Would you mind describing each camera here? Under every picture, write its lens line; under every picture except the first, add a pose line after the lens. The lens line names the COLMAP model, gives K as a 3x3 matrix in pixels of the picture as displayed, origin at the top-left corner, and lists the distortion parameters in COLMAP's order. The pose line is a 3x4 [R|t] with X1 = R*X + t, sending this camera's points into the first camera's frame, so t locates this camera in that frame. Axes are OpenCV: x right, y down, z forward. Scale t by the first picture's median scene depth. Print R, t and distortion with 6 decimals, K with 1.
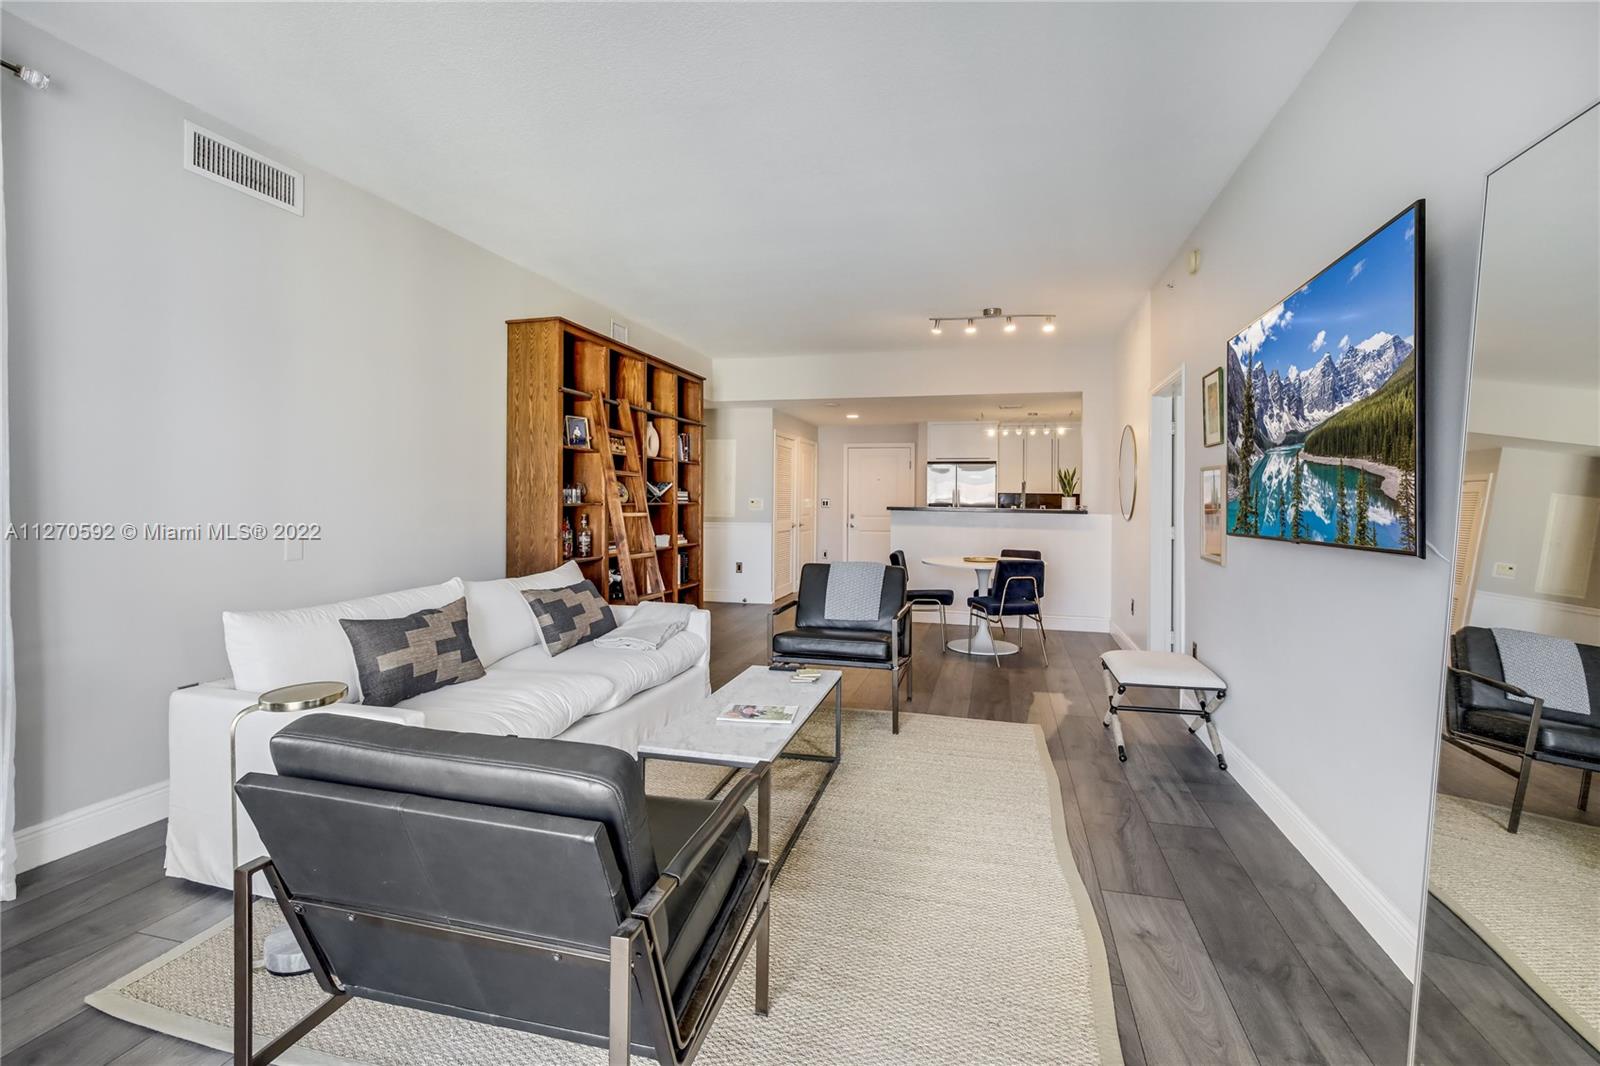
lens RADIAL K [[719.8, 0, 817.6], [0, 719.8, 493.7], [0, 0, 1]] dist [-0.001797, -0.000330]
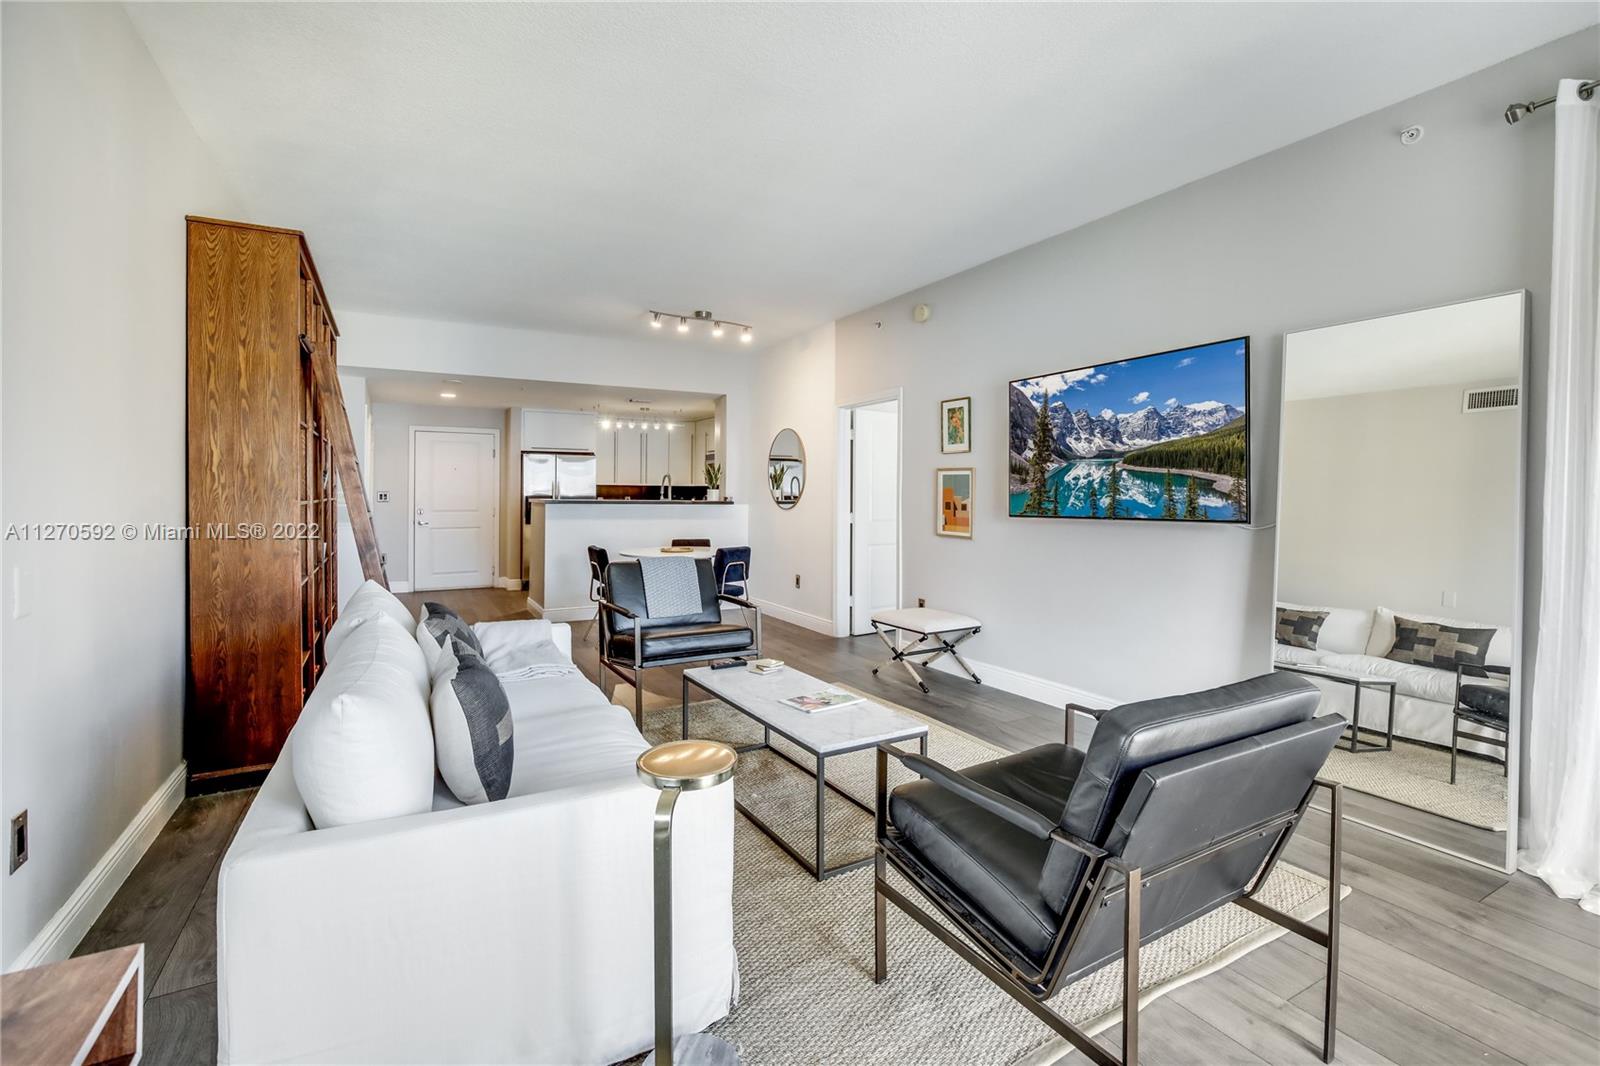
lens RADIAL K [[719.8, 0, 817.6], [0, 719.8, 493.7], [0, 0, 1]] dist [-0.001797, -0.000330]
pose [[0.718458, -0.006575, 0.695539, -0.821370], [-0.002897, 0.999918, 0.012444, -0.006867], [-0.695564, -0.010955, 0.718380, 0.263594]]
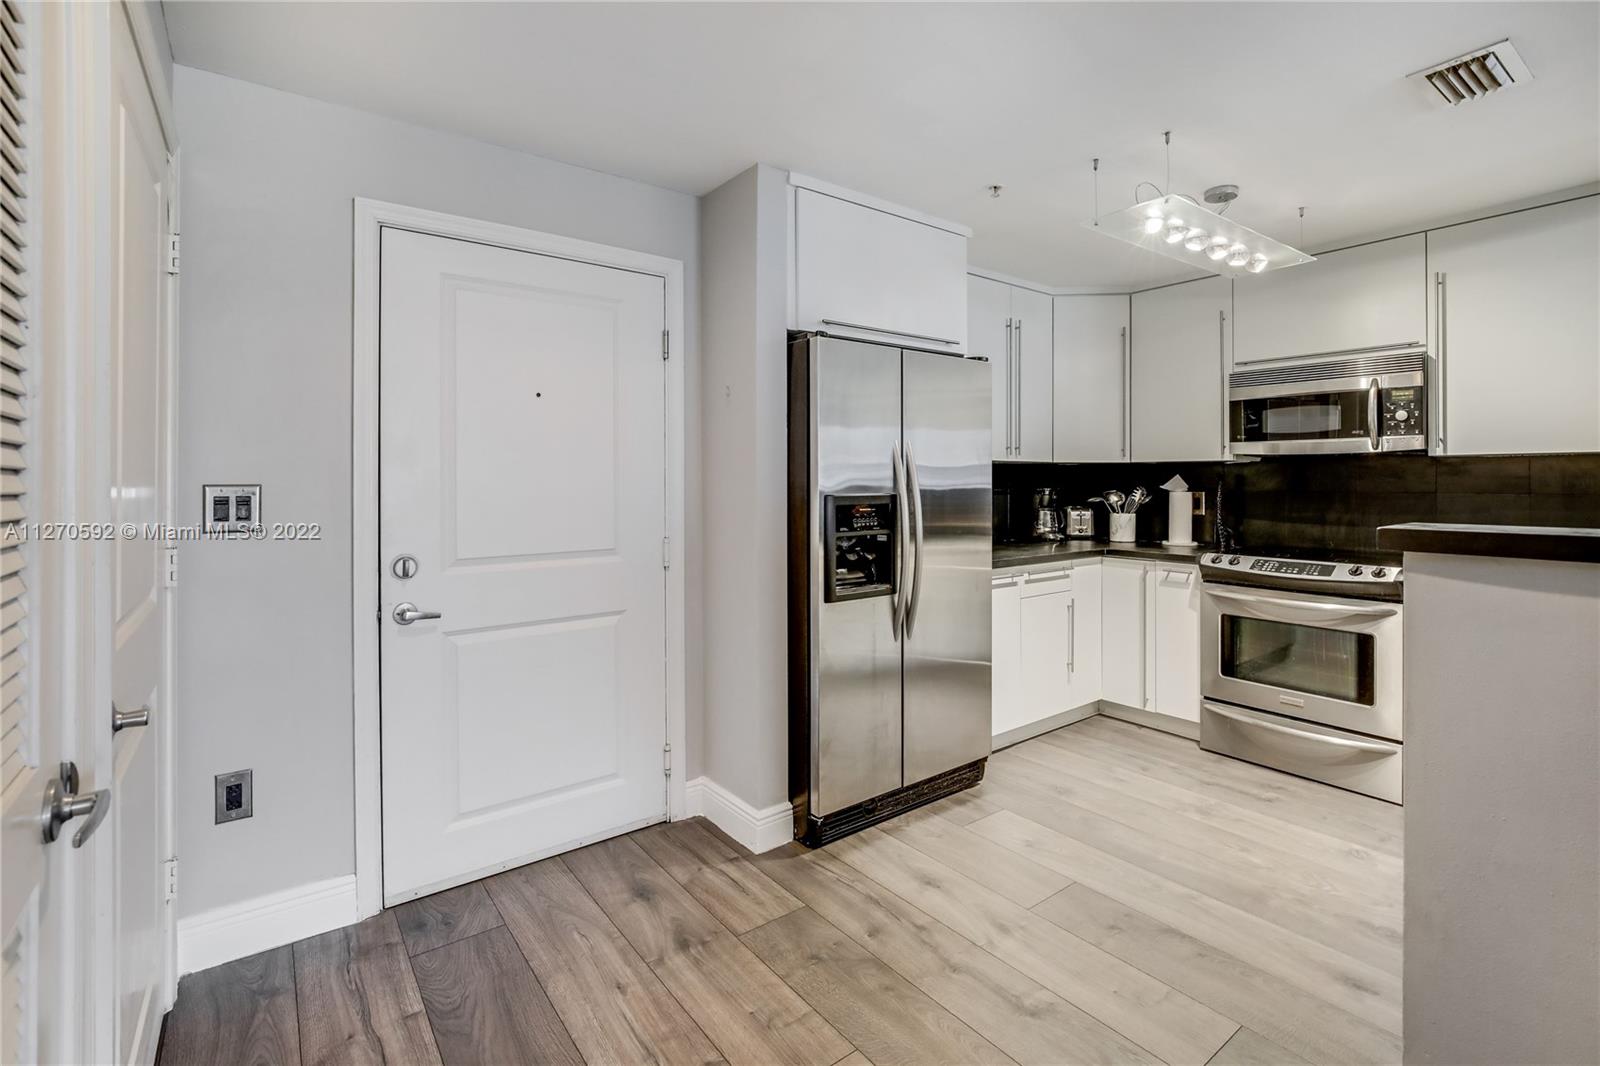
lens RADIAL K [[689.5, 0, 794.8], [0, 689.5, 476.9], [0, 0, 1]] dist [-0.027208, -0.000013]
pose [[0.643319, -0.006954, 0.765567, -0.105460], [0.004172, 0.999976, 0.005578, 0.021072], [-0.765587, -0.000395, 0.643332, 3.194493]]
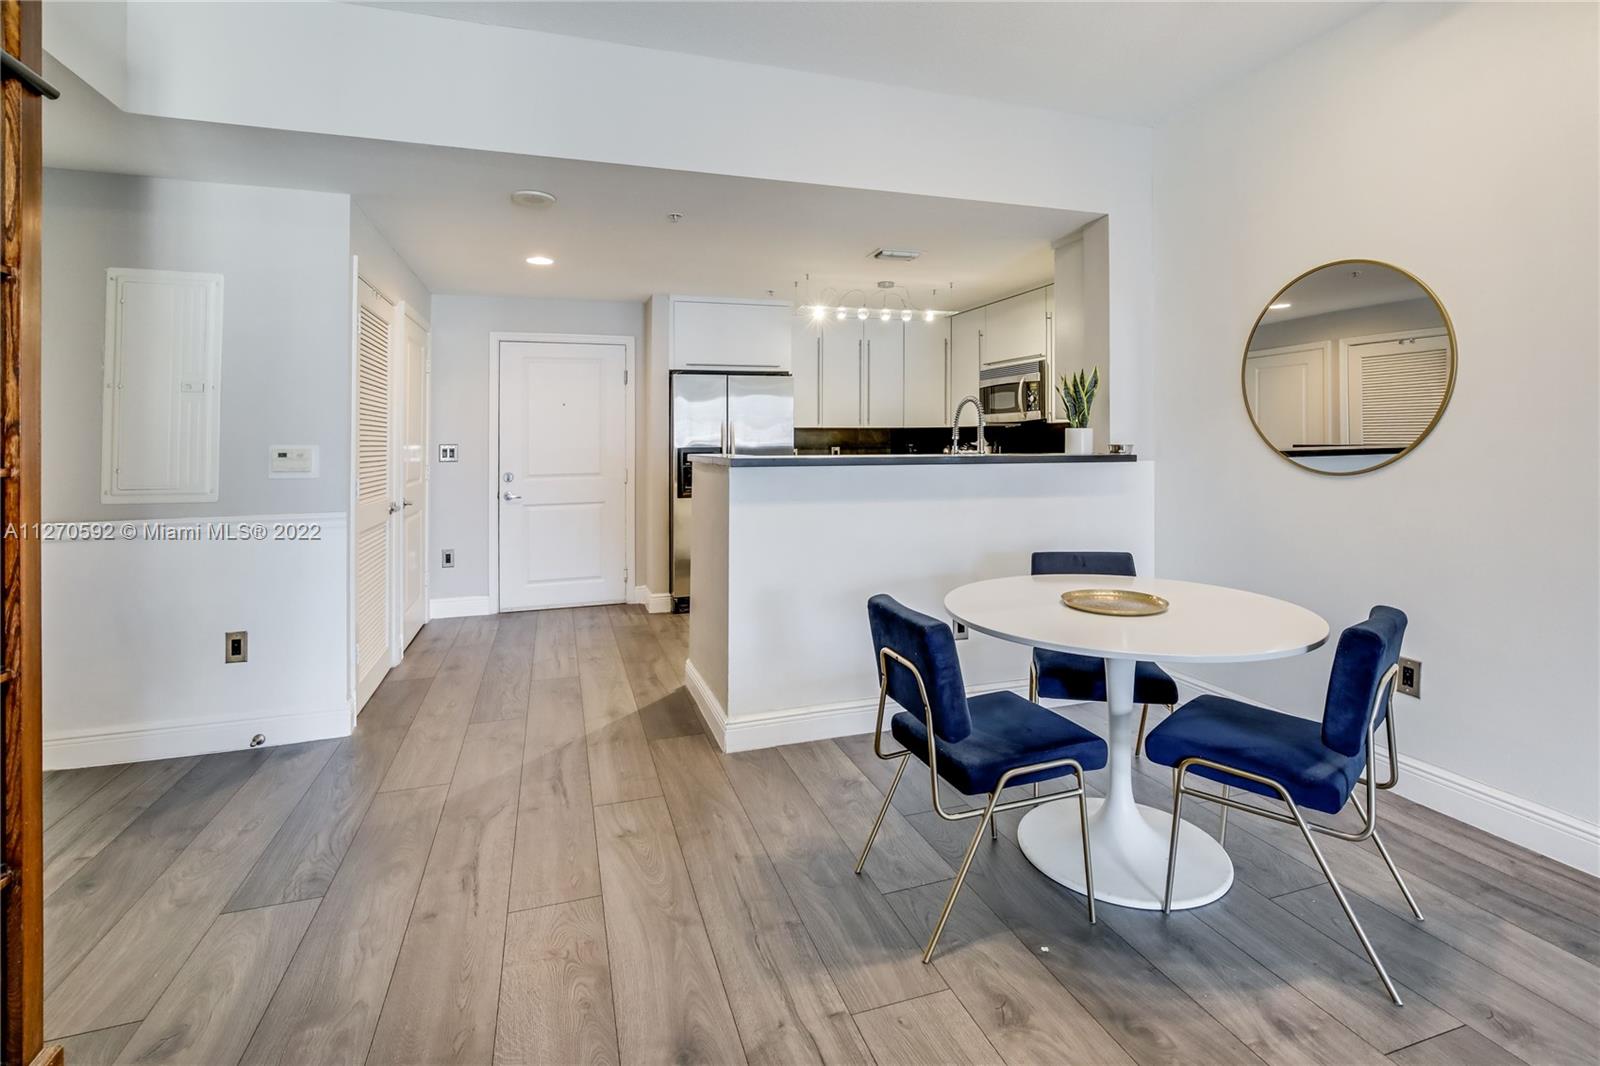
lens RADIAL K [[769.3, 0, 798.2], [0, 769.3, 421.6], [0, 0, 1]] dist [0.002703, 0.000302]
pose [[0.851293, -0.004862, 0.524668, -0.239164], [0.015322, 0.999761, -0.015595, 0.015160], [-0.524467, 0.021315, 0.851164, 1.777451]]
